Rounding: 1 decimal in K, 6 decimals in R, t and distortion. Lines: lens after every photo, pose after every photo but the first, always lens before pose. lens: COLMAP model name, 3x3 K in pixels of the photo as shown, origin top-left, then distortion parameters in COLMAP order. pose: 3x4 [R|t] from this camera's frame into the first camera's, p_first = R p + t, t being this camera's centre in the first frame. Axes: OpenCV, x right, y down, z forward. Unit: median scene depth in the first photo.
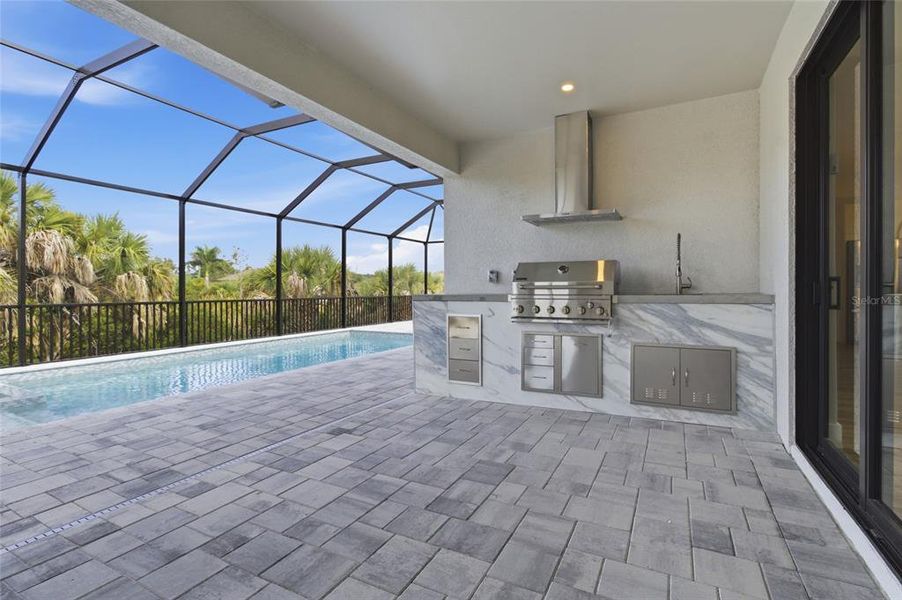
lens RADIAL K [[411.0, 0, 474.8], [0, 411.0, 290.8], [0, 0, 1]] dist [-0.001711, 0.000281]
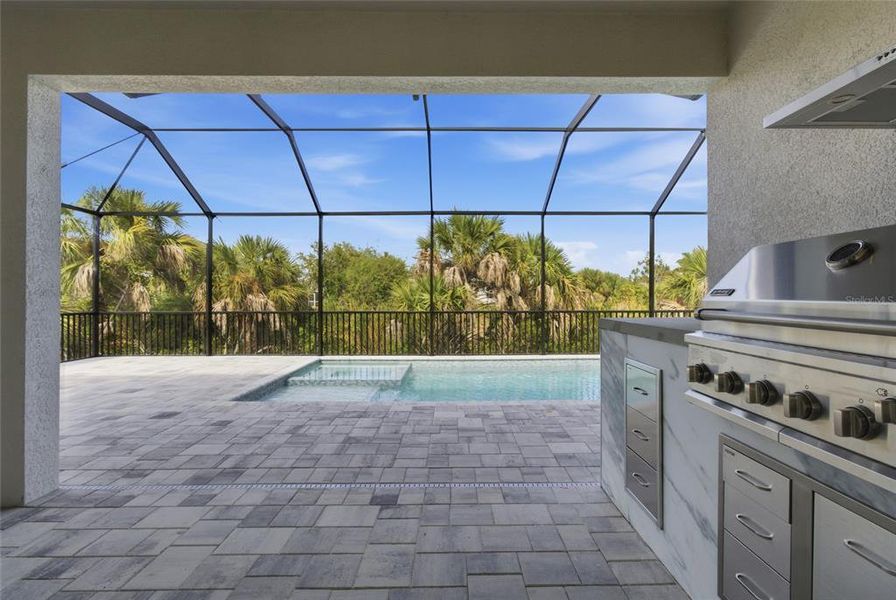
lens RADIAL K [[441.7, 0, 467.7], [0, 441.7, 297.4], [0, 0, 1]] dist [-0.002421, -0.000690]
pose [[0.458640, -0.001237, -0.888621, 0.418588], [-0.003208, 0.999990, -0.003048, -0.007947], [0.888616, 0.004249, 0.458632, 0.777036]]
